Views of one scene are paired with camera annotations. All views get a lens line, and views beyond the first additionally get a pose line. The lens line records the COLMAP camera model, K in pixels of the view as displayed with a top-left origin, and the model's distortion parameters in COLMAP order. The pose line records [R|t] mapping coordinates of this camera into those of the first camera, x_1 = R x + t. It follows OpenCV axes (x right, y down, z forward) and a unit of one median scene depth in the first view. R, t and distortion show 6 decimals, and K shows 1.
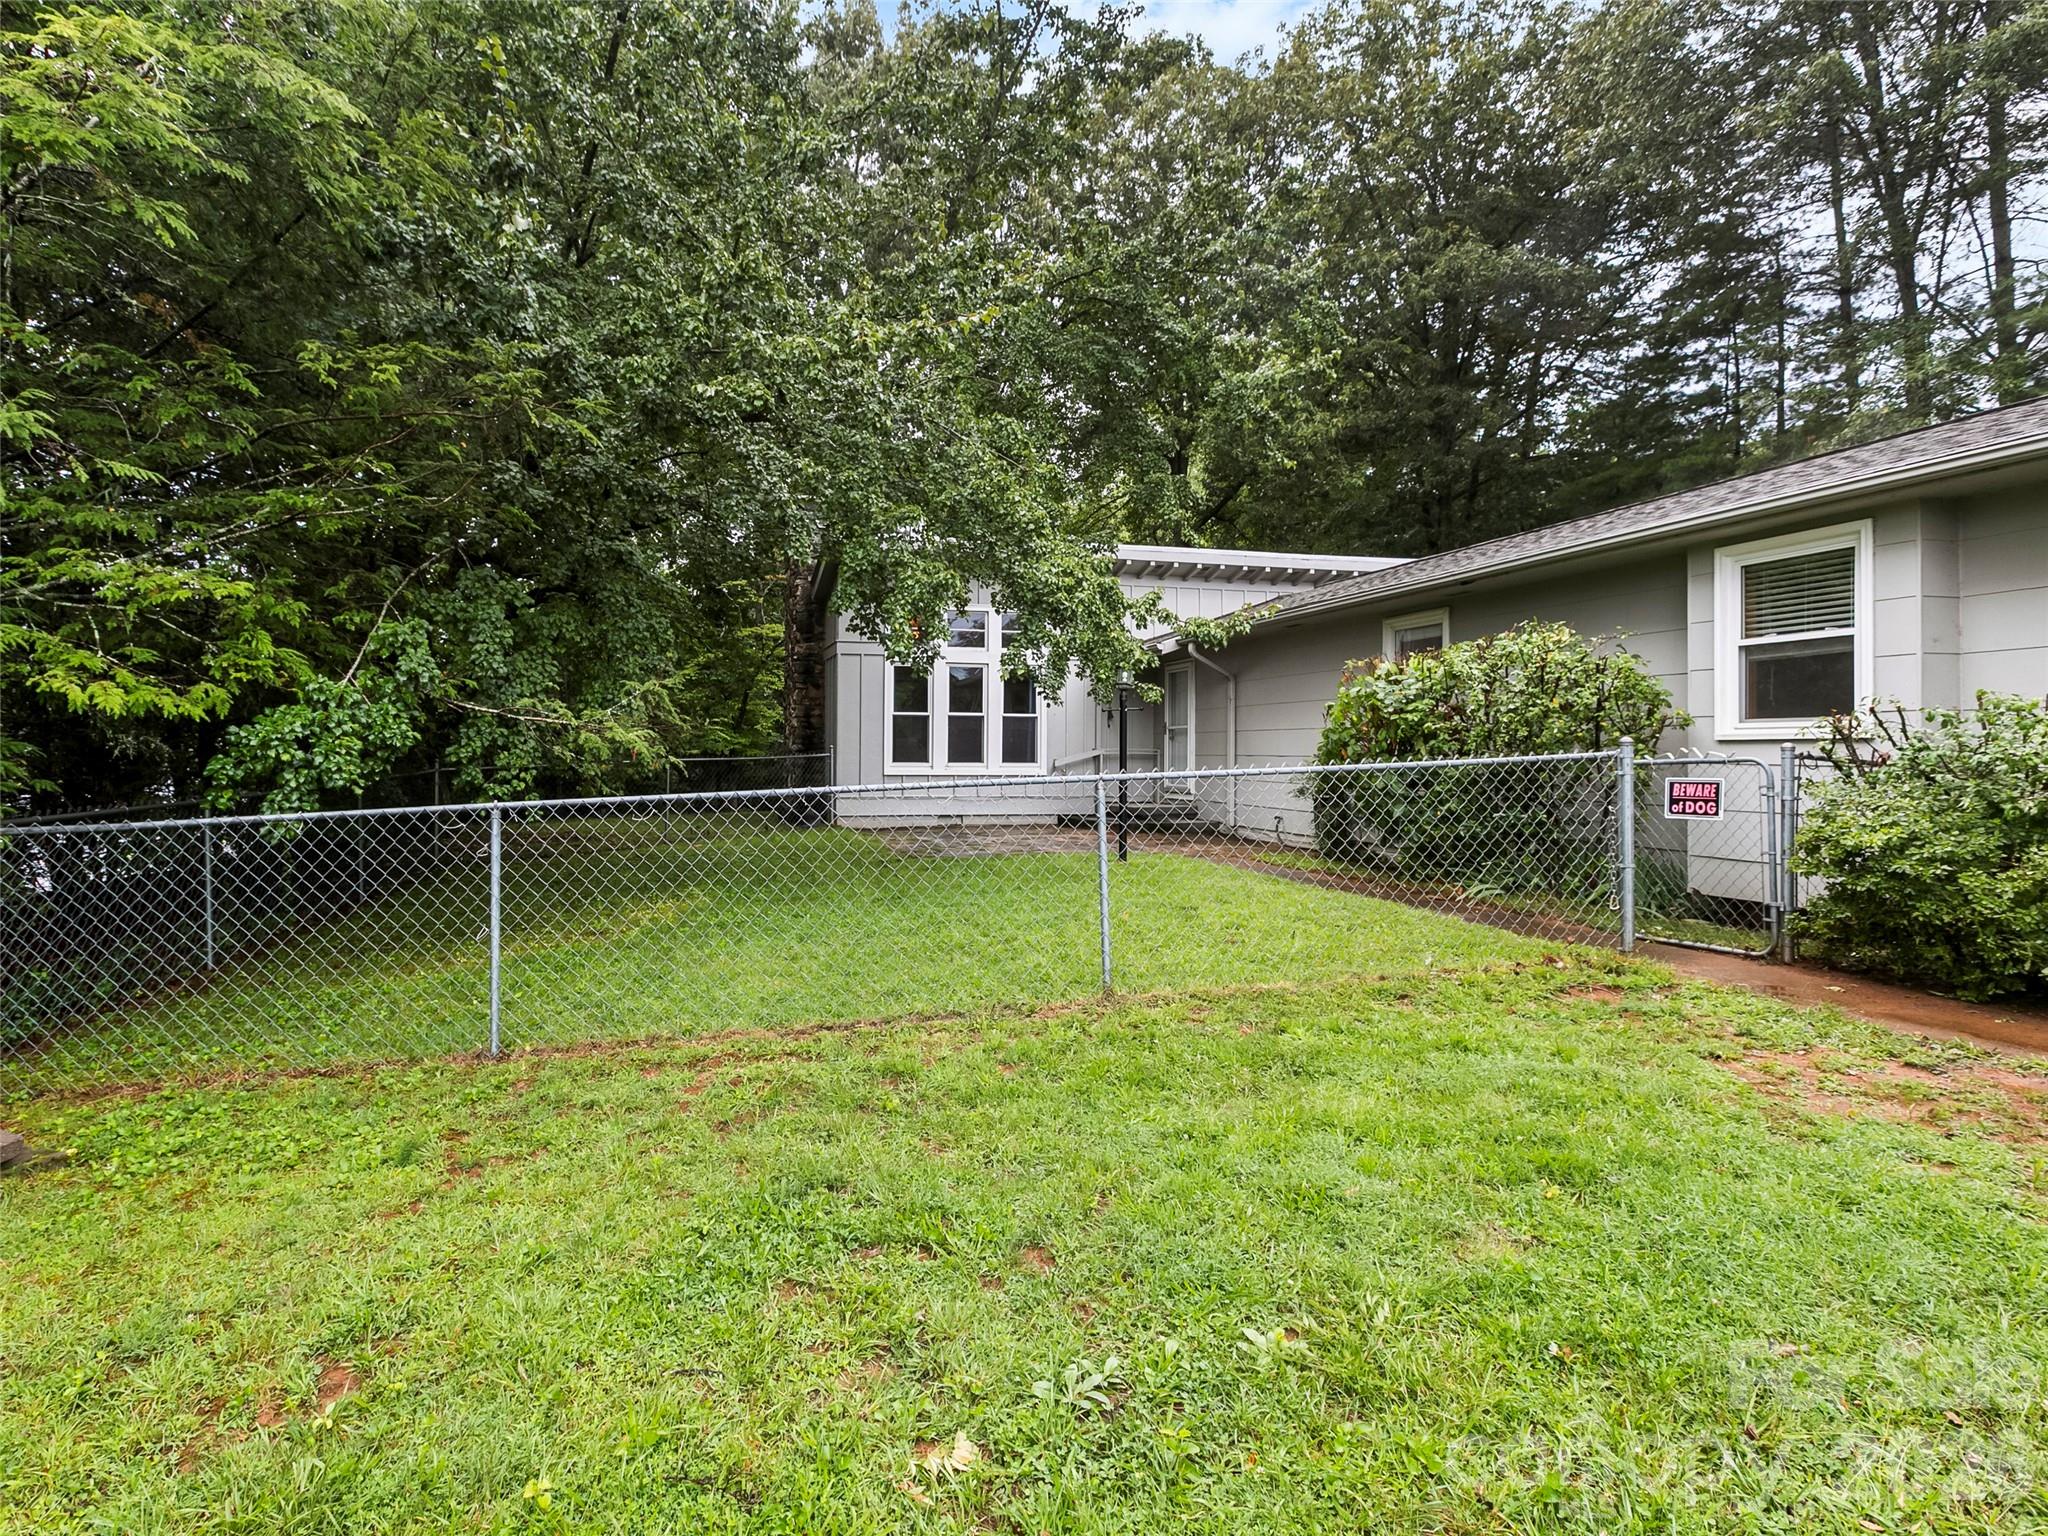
lens RADIAL K [[1042.2, 0, 967.0], [0, 1042.2, 770.3], [0, 0, 1]] dist [0.002275, 0.000575]
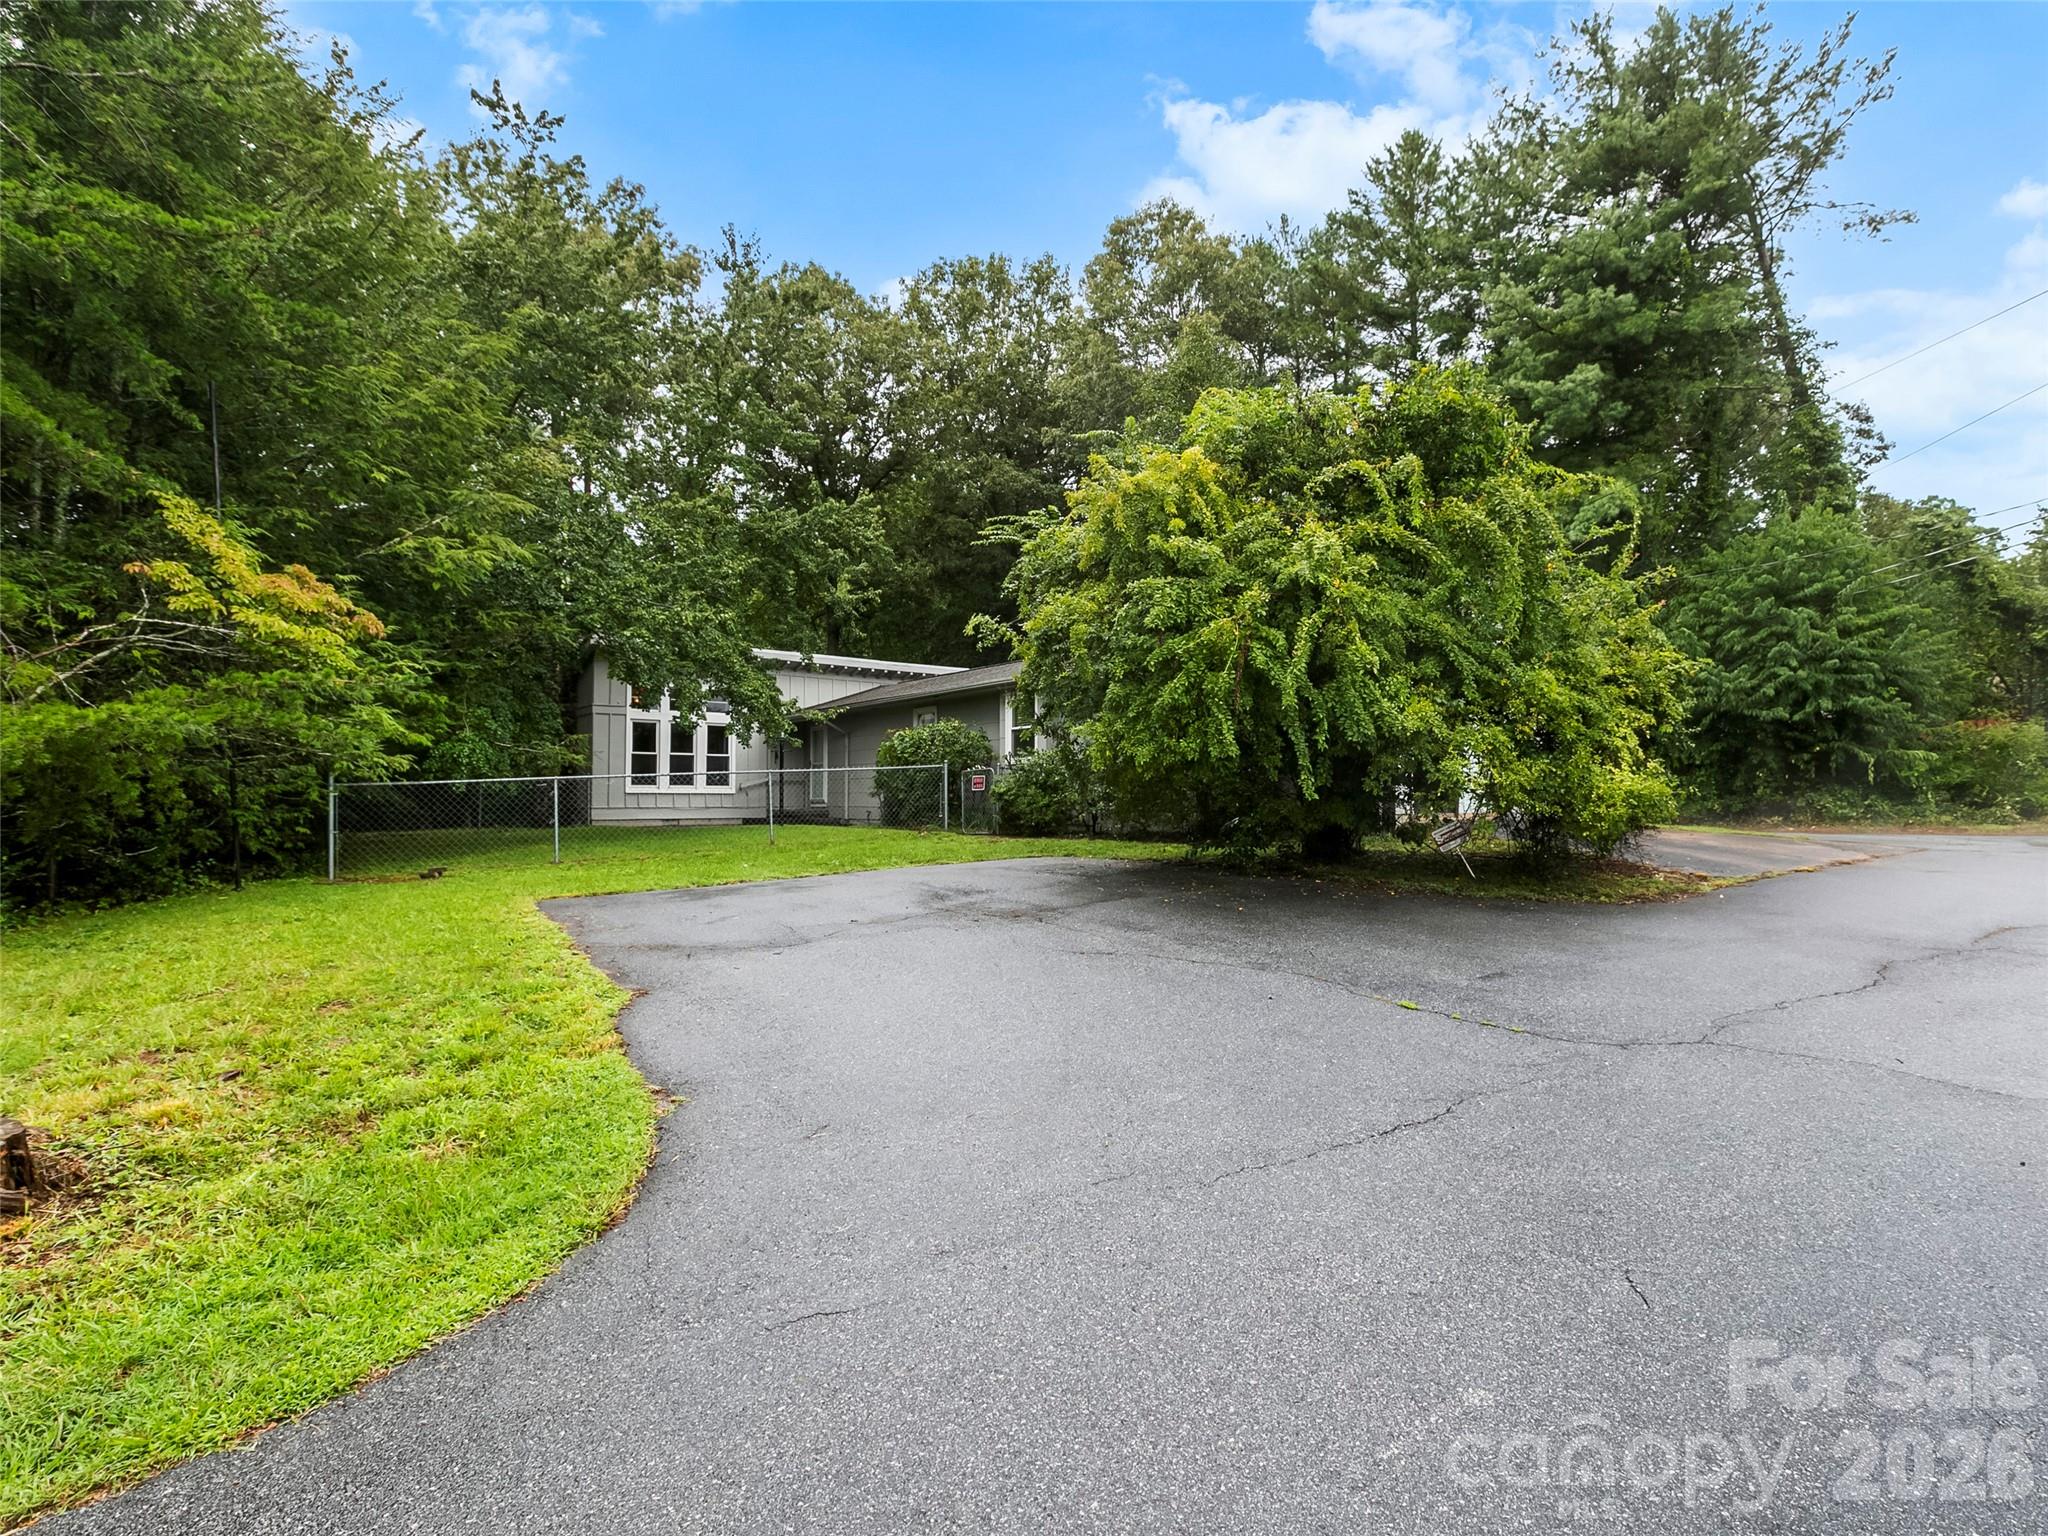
lens RADIAL K [[1042.2, 0, 967.0], [0, 1042.2, 770.3], [0, 0, 1]] dist [0.002275, 0.000575]
pose [[0.951837, 0.014206, 0.306276, -0.075446], [-0.000184, 0.998952, -0.045762, 0.042782], [-0.306605, 0.043502, 0.950842, -0.615996]]
